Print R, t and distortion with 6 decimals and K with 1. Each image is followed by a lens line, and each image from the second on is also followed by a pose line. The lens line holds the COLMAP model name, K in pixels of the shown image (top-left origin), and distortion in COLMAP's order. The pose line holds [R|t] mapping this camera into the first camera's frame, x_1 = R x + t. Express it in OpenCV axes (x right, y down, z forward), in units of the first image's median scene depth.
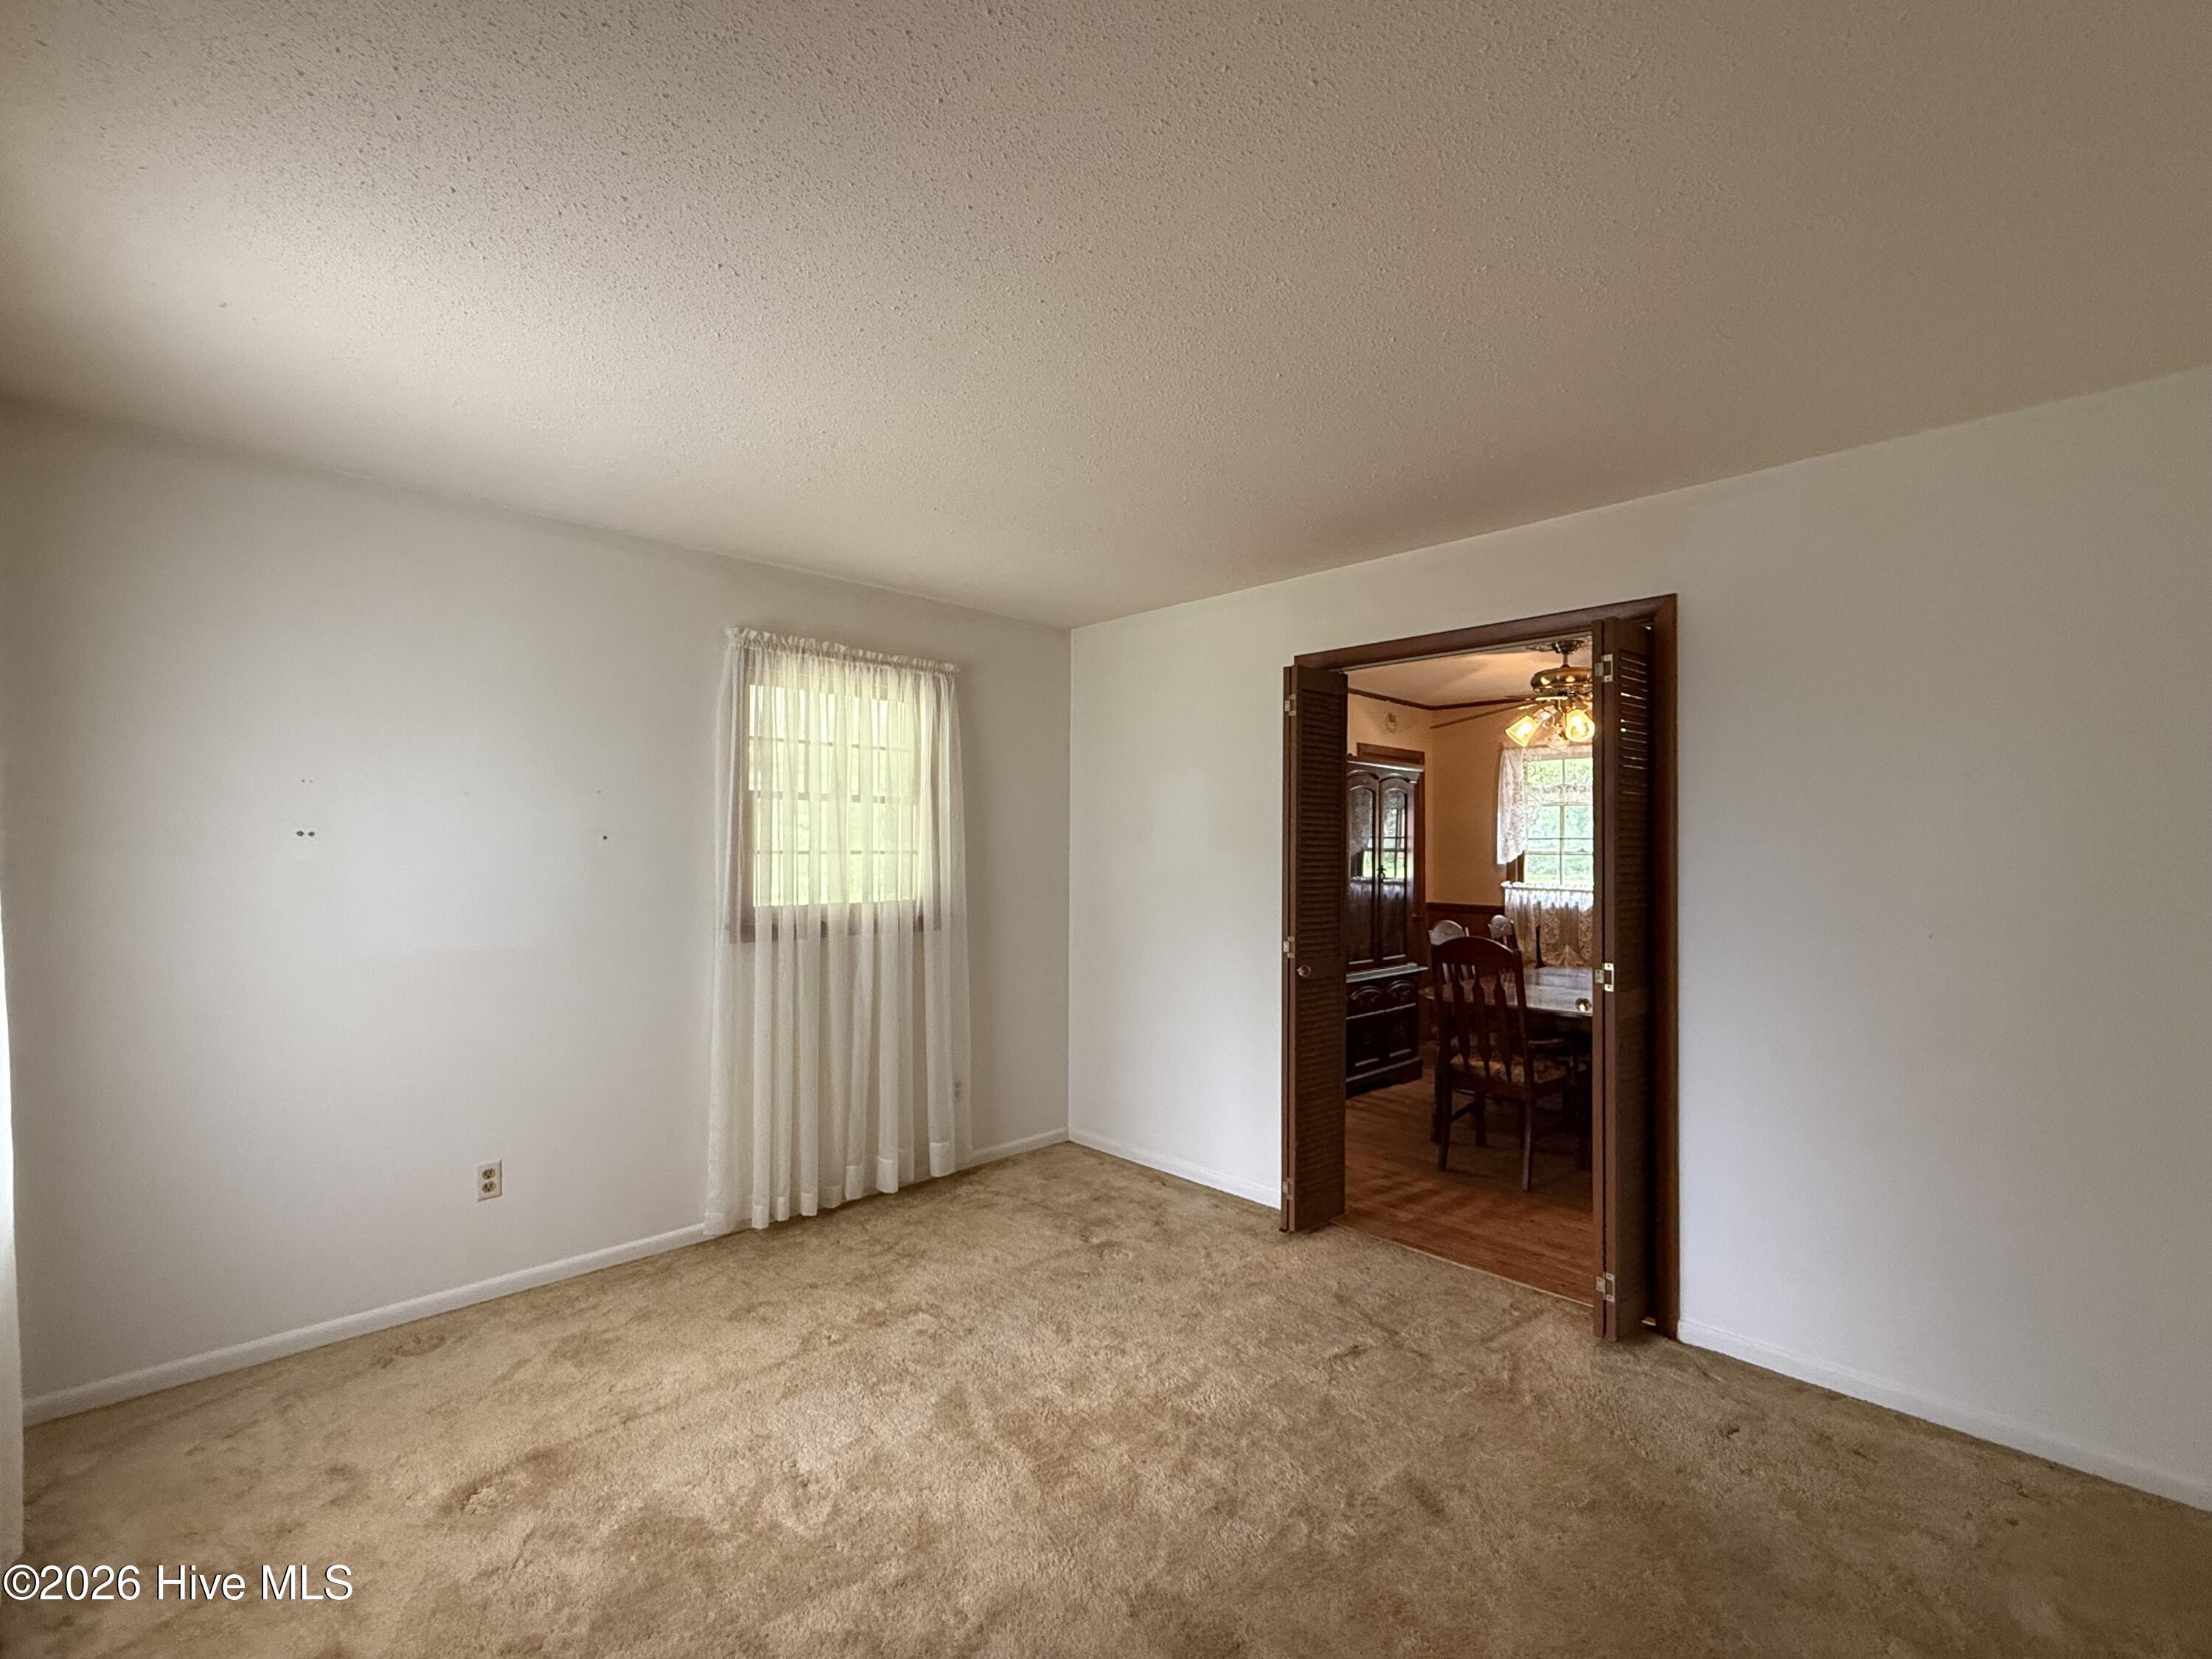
lens RADIAL K [[977.7, 0, 1101.9], [0, 977.7, 833.7], [0, 0, 1]] dist [-0.001071, 0.000083]
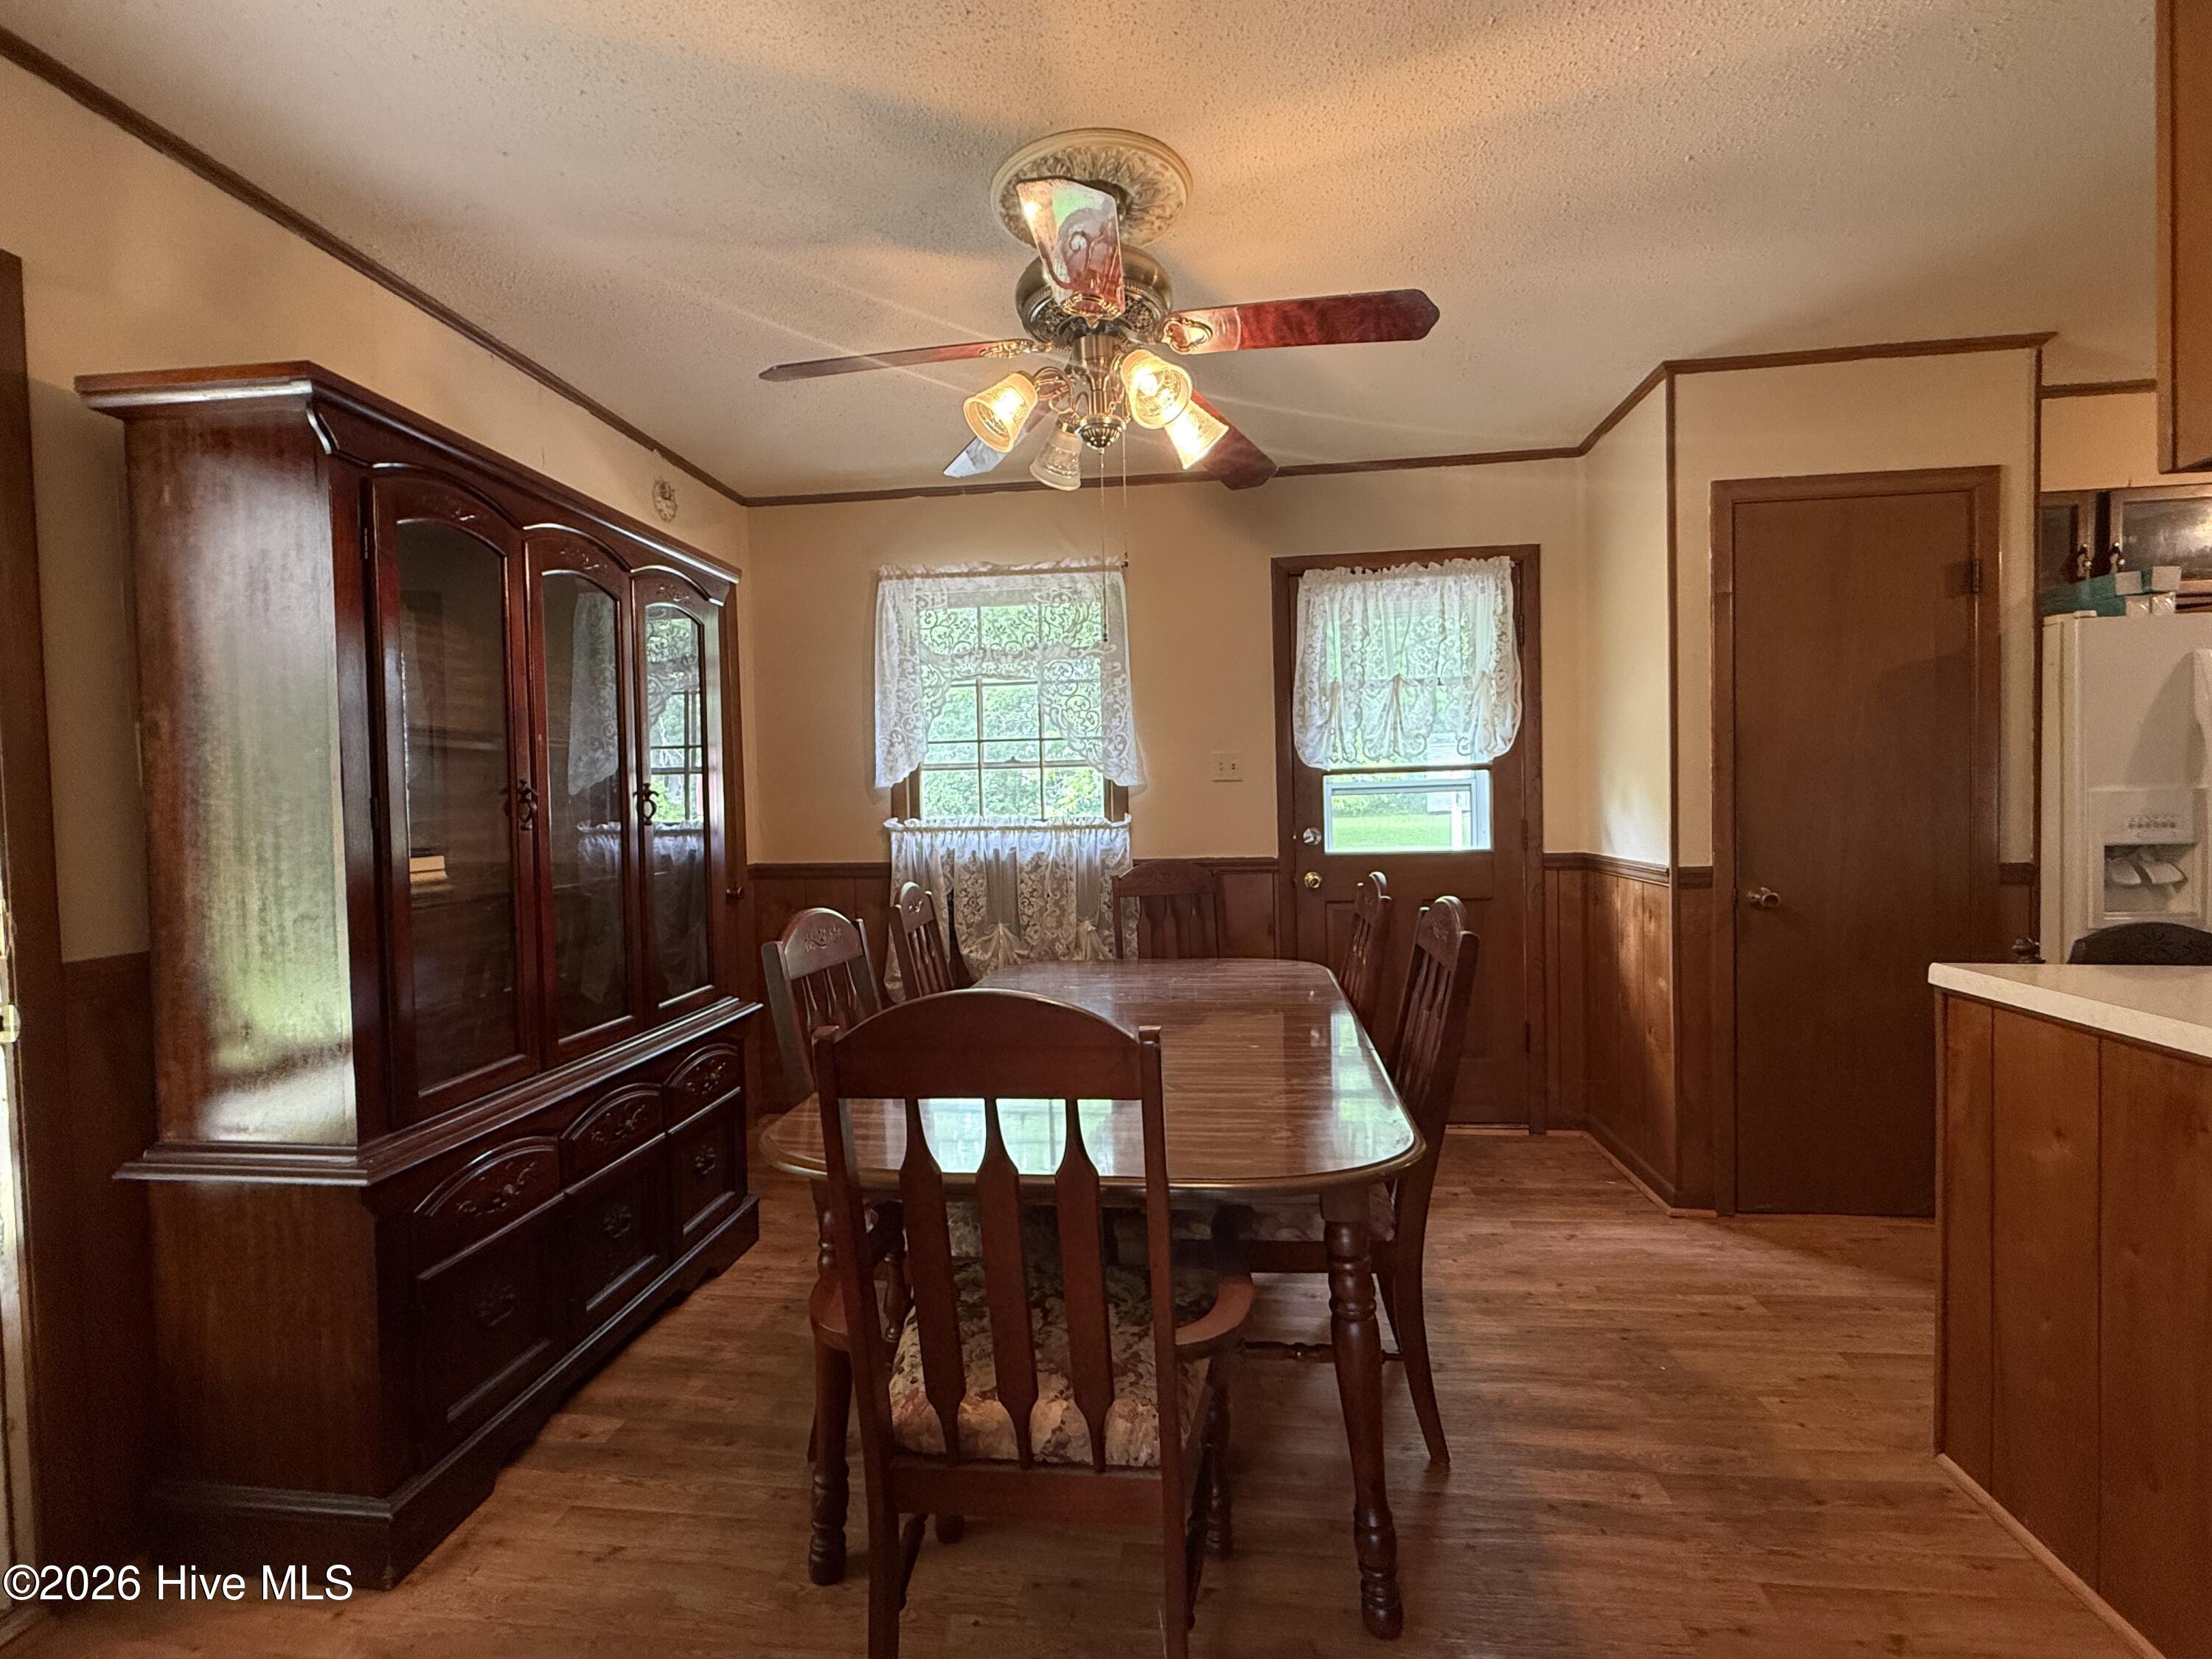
lens RADIAL K [[977.7, 0, 1110.3], [0, 977.7, 821.7], [0, 0, 1]] dist [-0.001071, 0.000083]
pose [[0.767616, -0.040840, 0.639608, 0.159828], [0.020086, 0.999010, 0.039682, 0.032732], [-0.640596, -0.017613, 0.767676, 0.518069]]
